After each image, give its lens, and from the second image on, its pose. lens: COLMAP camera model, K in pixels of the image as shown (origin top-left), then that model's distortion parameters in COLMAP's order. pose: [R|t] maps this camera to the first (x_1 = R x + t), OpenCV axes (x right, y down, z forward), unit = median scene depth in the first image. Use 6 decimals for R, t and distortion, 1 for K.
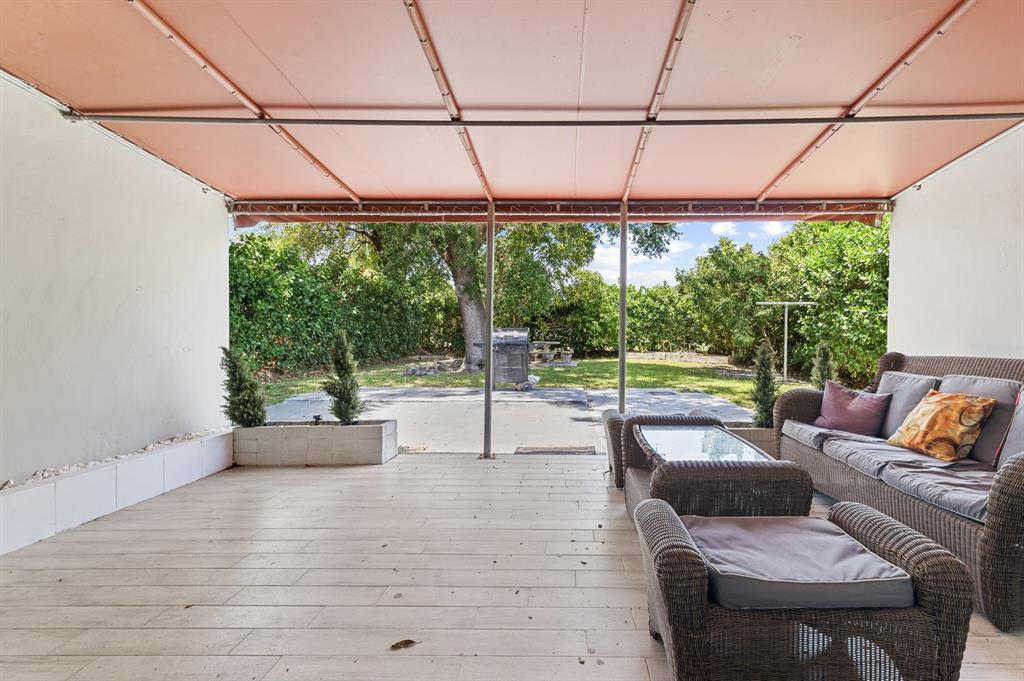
lens RADIAL K [[473.9, 0, 506.9], [0, 473.9, 334.0], [0, 0, 1]] dist [0.001099, 0.000555]
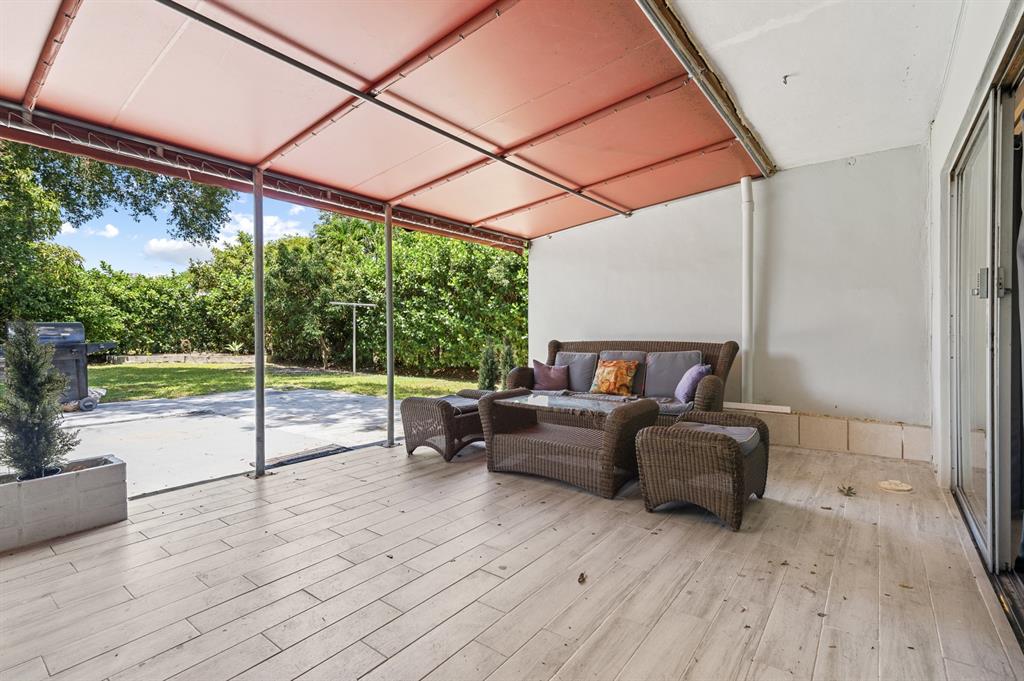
lens RADIAL K [[473.9, 0, 504.8], [0, 473.9, 337.6], [0, 0, 1]] dist [0.001099, 0.000555]
pose [[0.597069, -0.011833, 0.802103, -0.146025], [0.003453, 0.999920, 0.012180, 0.002709], [-0.802183, -0.004503, 0.597062, 0.048885]]
